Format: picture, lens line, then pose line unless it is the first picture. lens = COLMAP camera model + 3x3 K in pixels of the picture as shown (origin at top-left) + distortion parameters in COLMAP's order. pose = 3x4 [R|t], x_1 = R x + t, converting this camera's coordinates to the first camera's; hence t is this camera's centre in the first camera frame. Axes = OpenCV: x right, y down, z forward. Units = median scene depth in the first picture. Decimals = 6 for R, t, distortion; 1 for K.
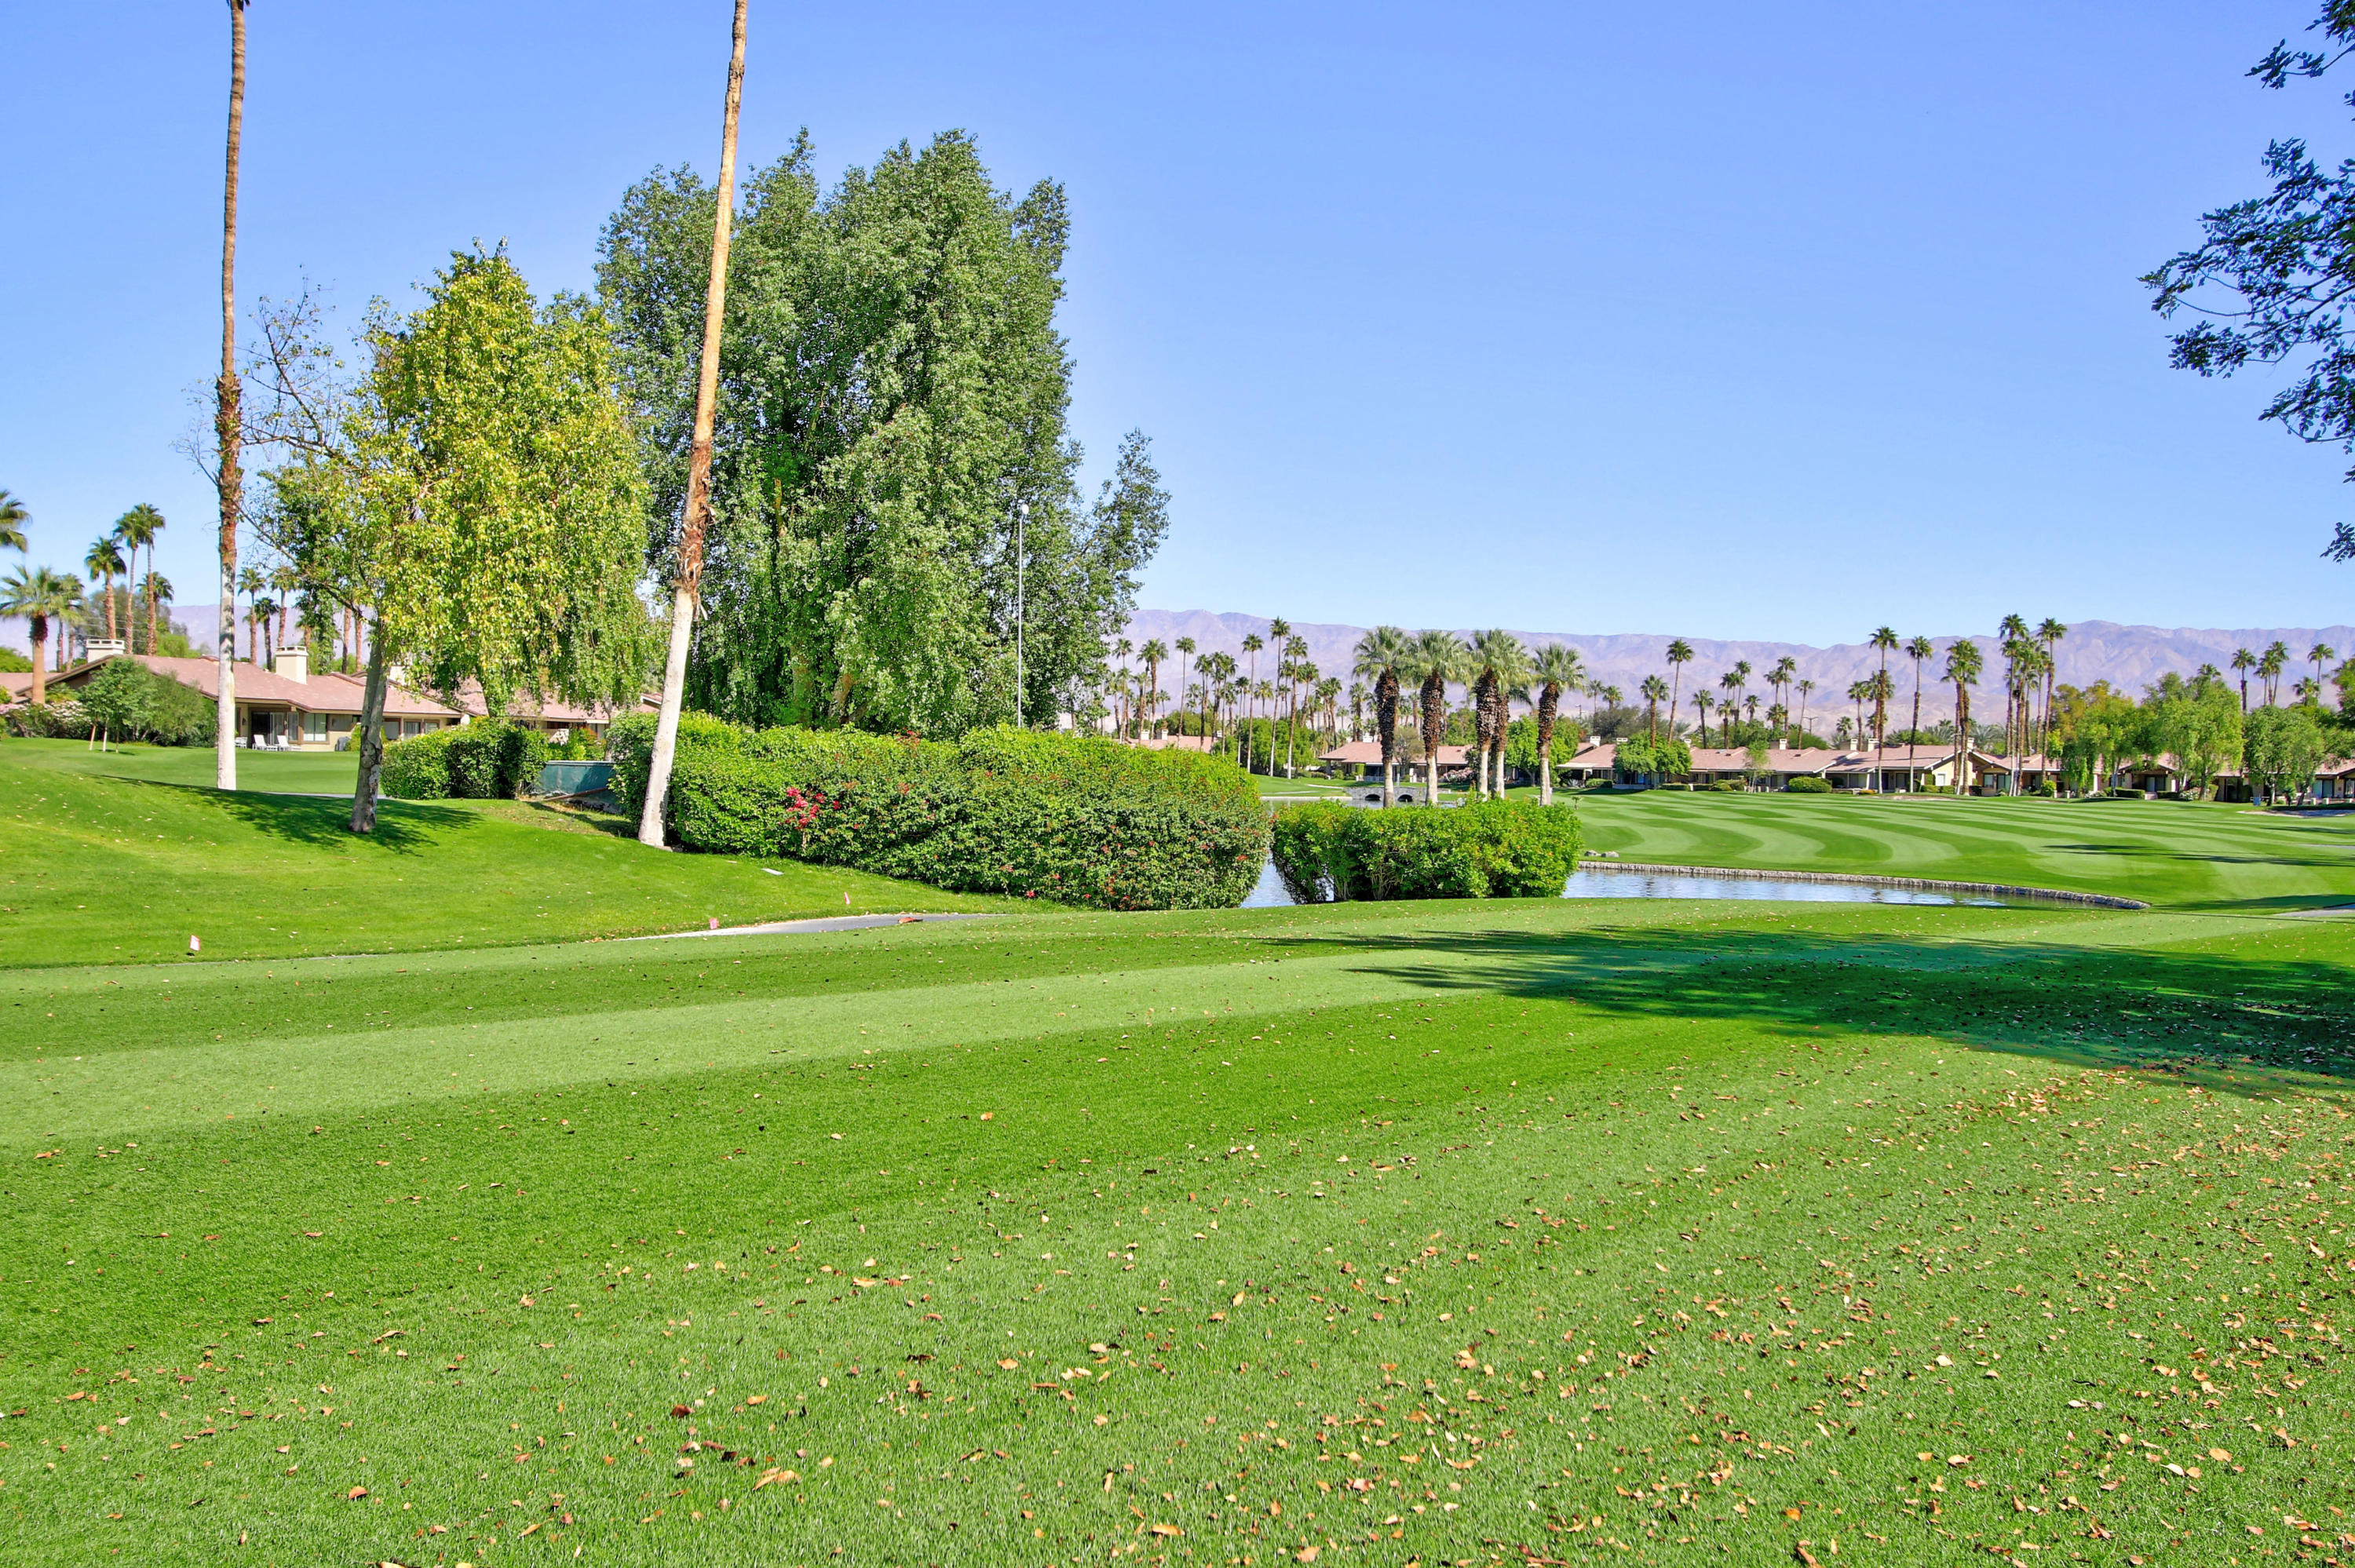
lens RADIAL K [[2228.7, 0, 1192.5], [0, 2228.7, 776.8], [0, 0, 1]] dist [0.013661, -0.007082]
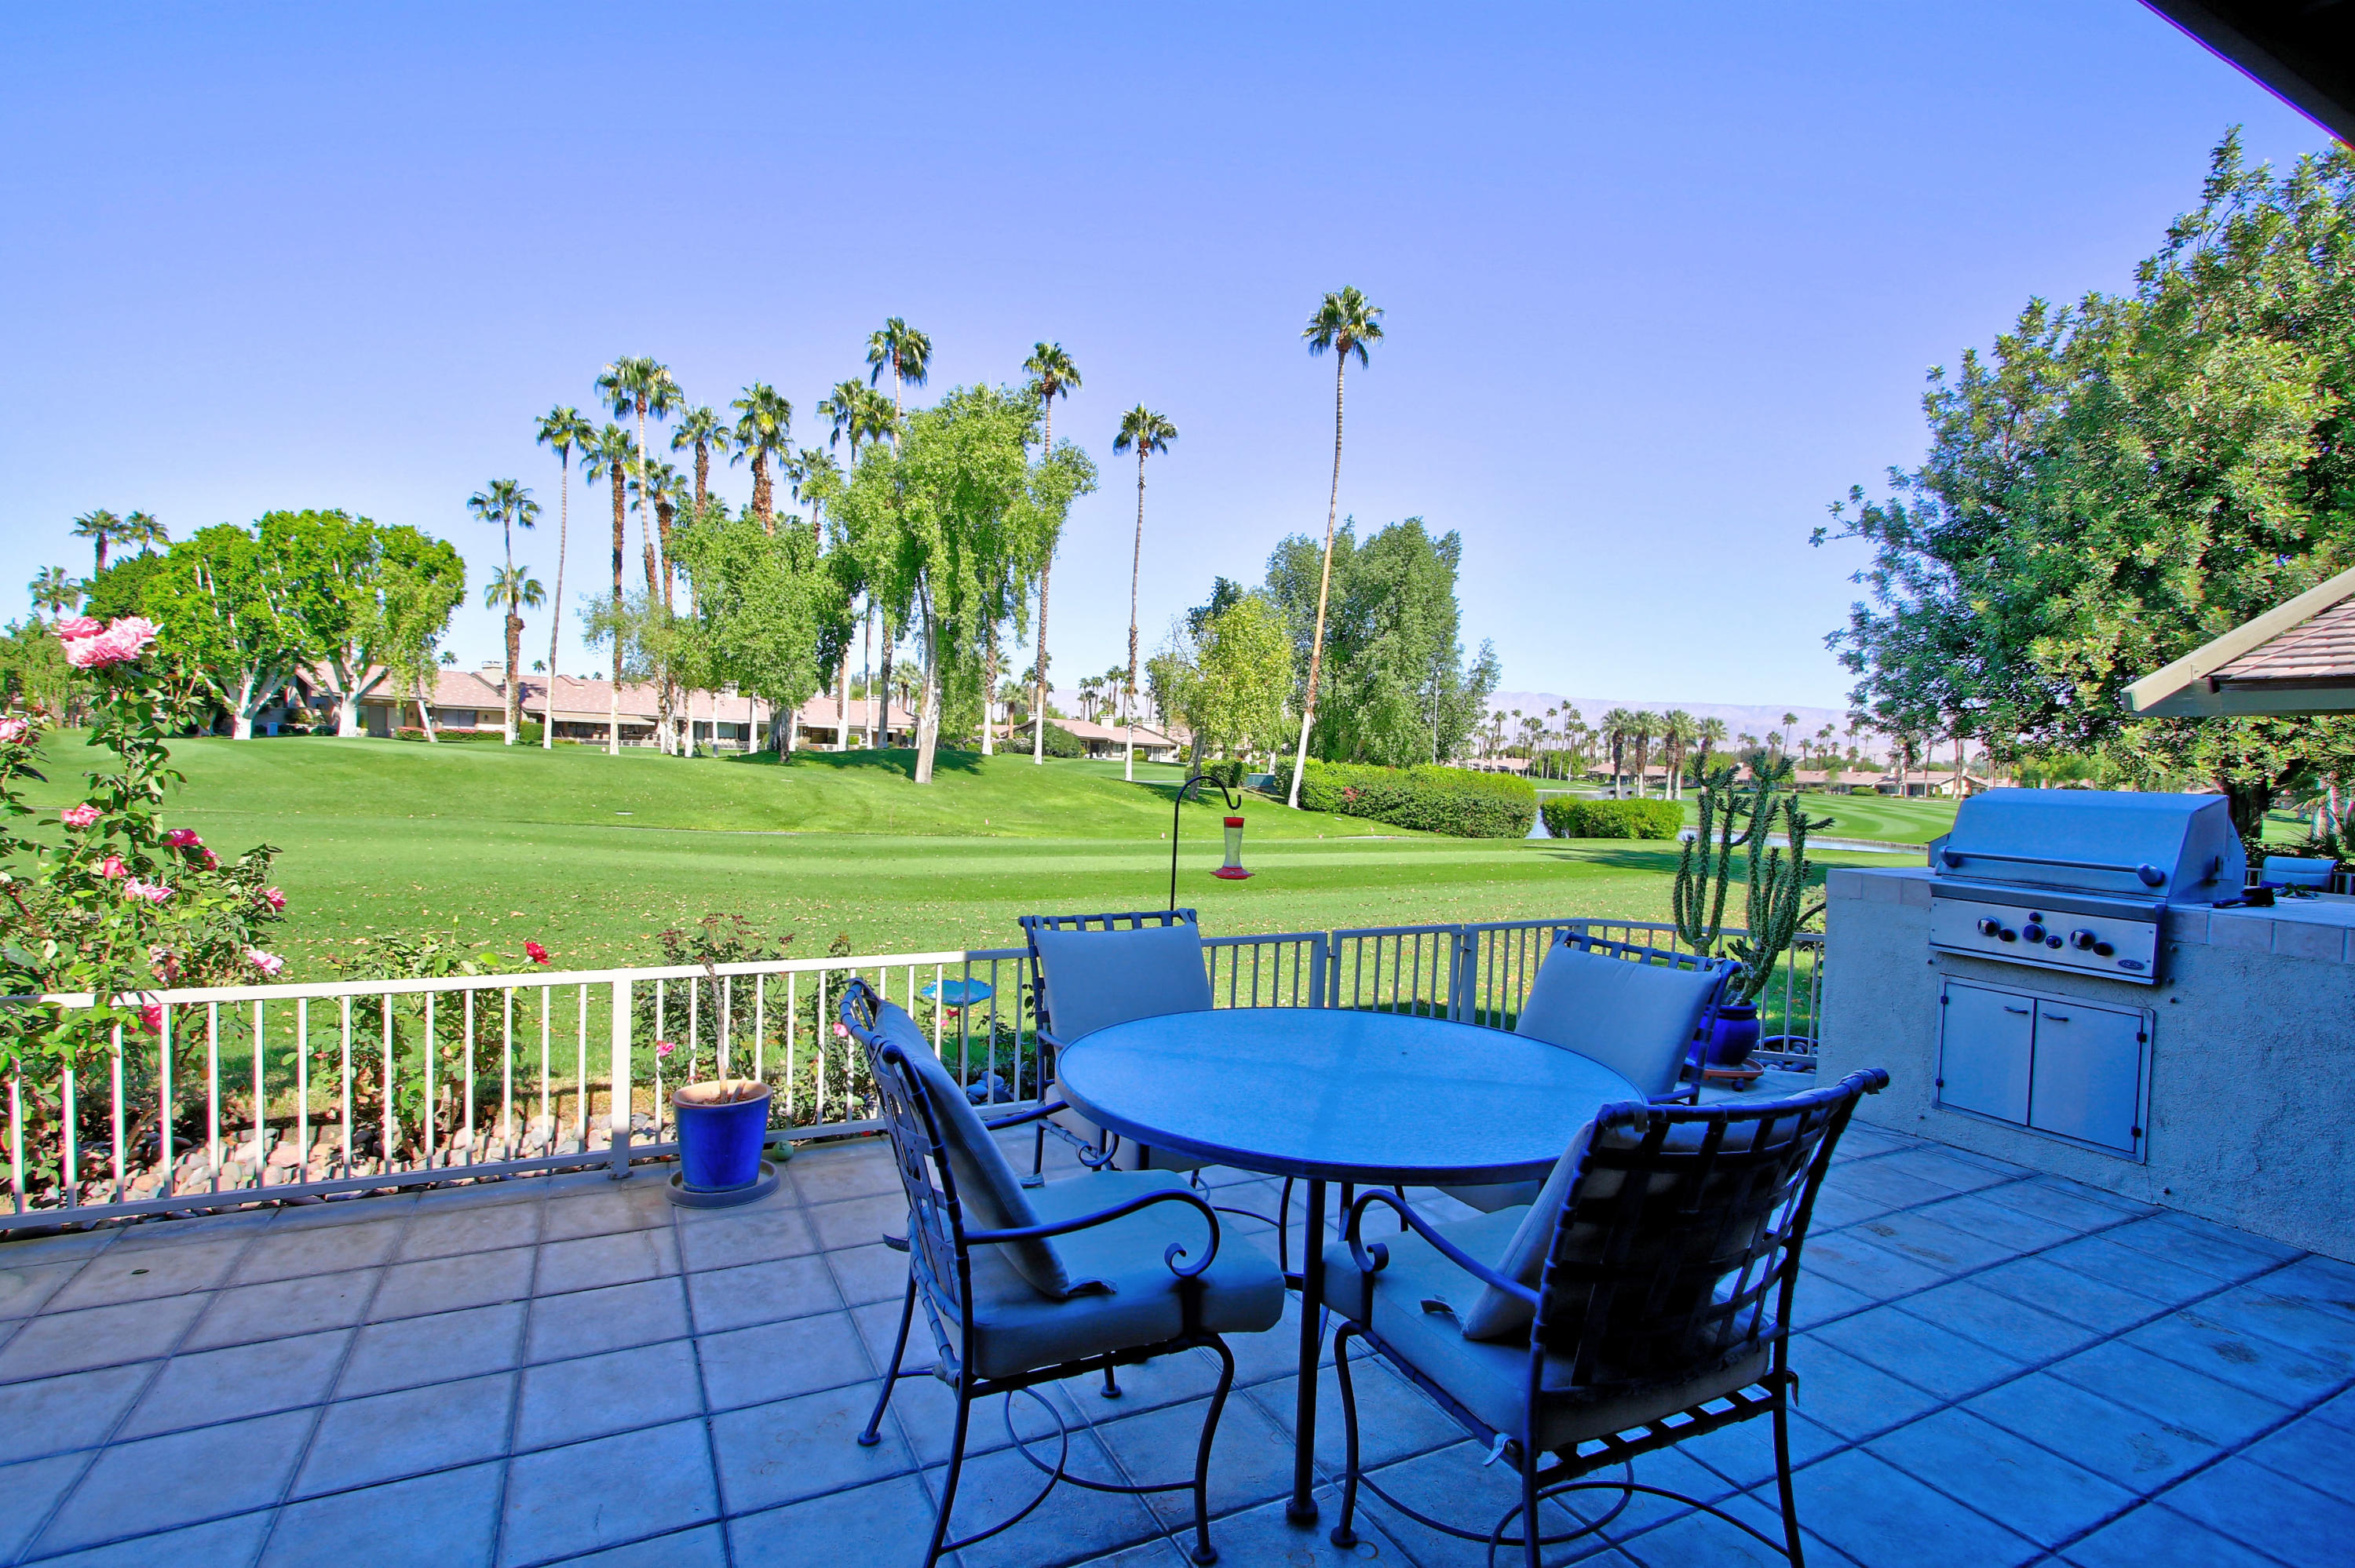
lens RADIAL K [[1103.5, 0, 1170.0], [0, 1103.5, 798.7], [0, 0, 1]] dist [-0.003321, -0.000065]
pose [[0.952750, 0.027818, -0.302480, 0.017681], [-0.020945, 0.999444, 0.025941, -0.011214], [0.303034, -0.018380, 0.952803, -0.316762]]
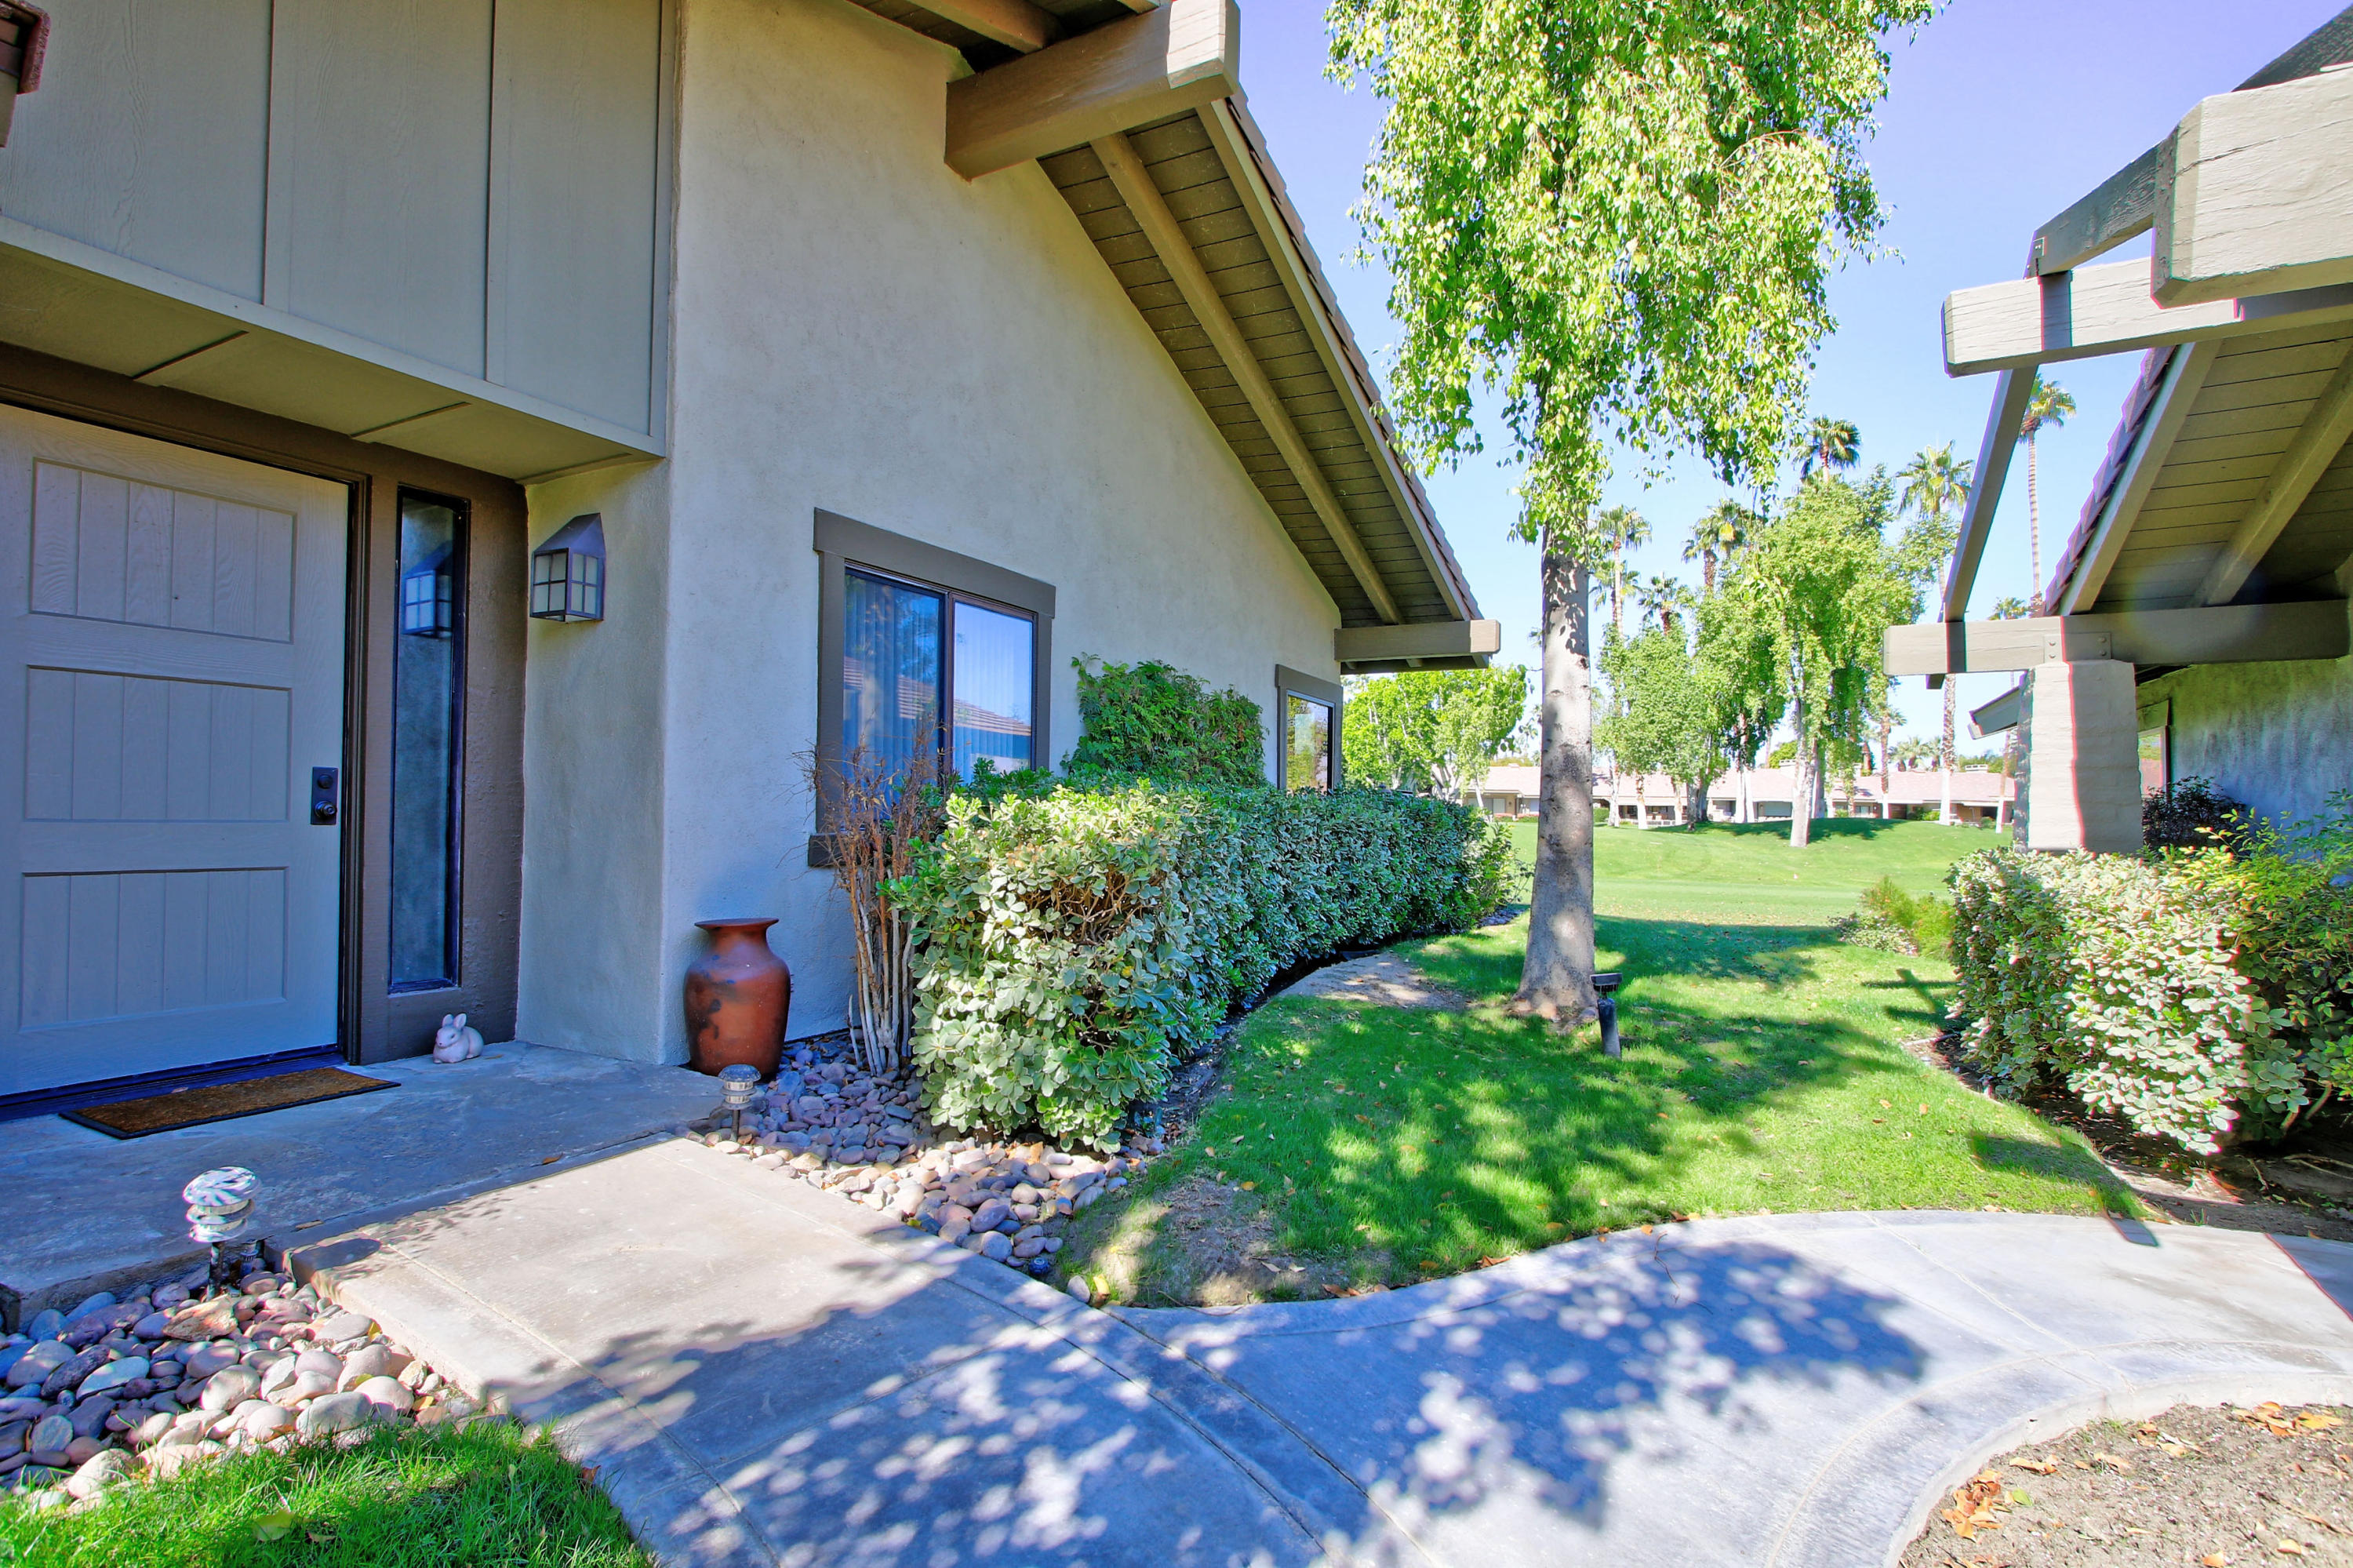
lens RADIAL K [[1116.3, 0, 1173.7], [0, 1116.3, 822.9], [0, 0, 1]] dist [-0.000289, -0.000016]
pose [[0.308370, -0.003575, -0.951260, 0.420940], [-0.018946, 0.999772, -0.009899, 0.006856], [0.951078, 0.021075, 0.308232, -0.370294]]
